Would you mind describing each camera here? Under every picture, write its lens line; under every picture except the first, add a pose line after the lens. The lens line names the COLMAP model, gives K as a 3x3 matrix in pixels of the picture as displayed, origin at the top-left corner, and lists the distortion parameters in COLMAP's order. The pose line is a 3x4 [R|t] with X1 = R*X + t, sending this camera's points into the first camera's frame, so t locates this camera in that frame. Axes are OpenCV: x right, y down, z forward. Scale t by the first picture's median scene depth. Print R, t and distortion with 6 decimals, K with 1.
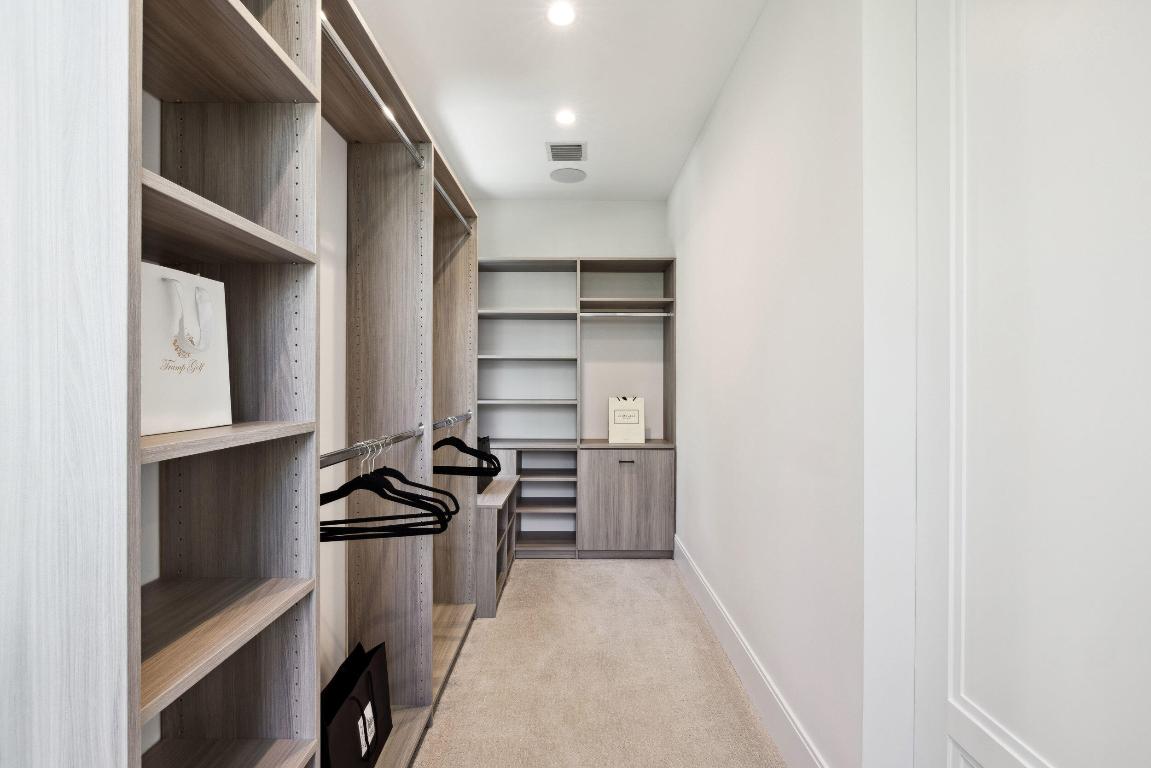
lens RADIAL K [[513.7, 0, 575.0], [0, 513.7, 381.8], [0, 0, 1]] dist [-0.003922, 0.002213]
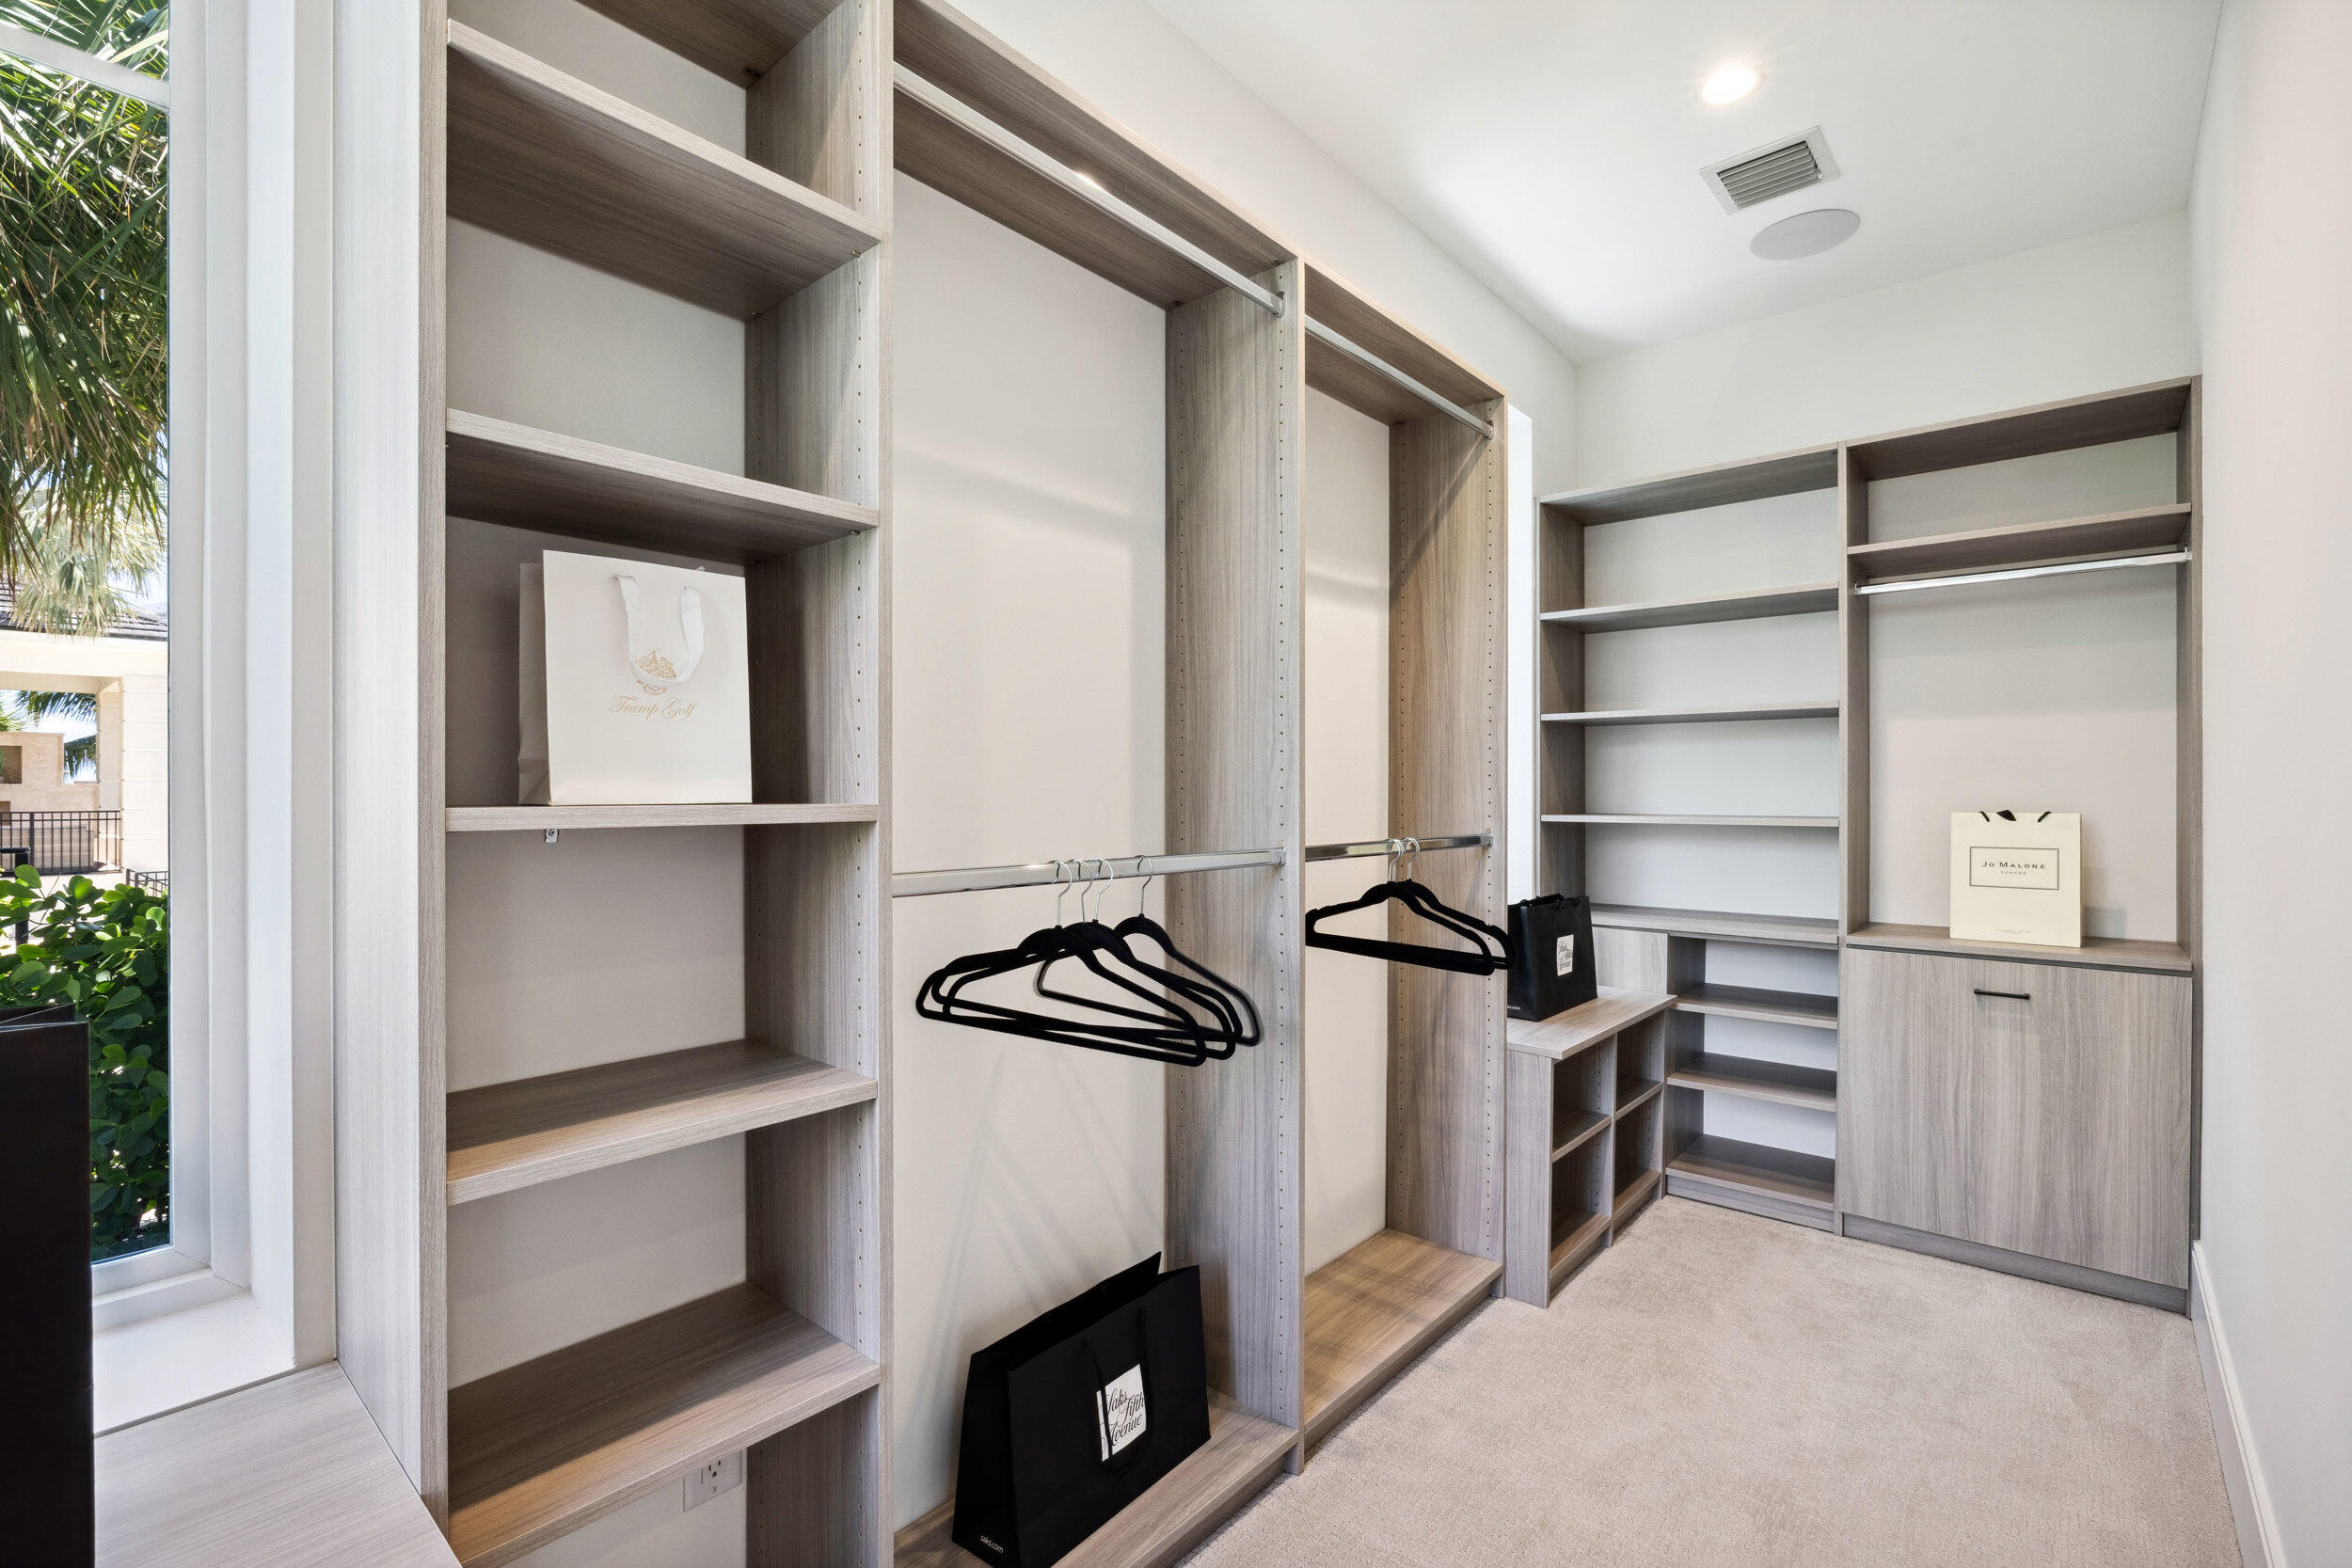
lens RADIAL K [[1049.6, 0, 1174.5], [0, 1049.6, 794.7], [0, 0, 1]] dist [-0.003922, 0.002213]
pose [[0.757452, -0.001216, -0.652890, 0.140090], [0.001461, 0.999999, -0.000167, 0.018791], [0.652890, -0.000827, 0.757453, 0.093972]]
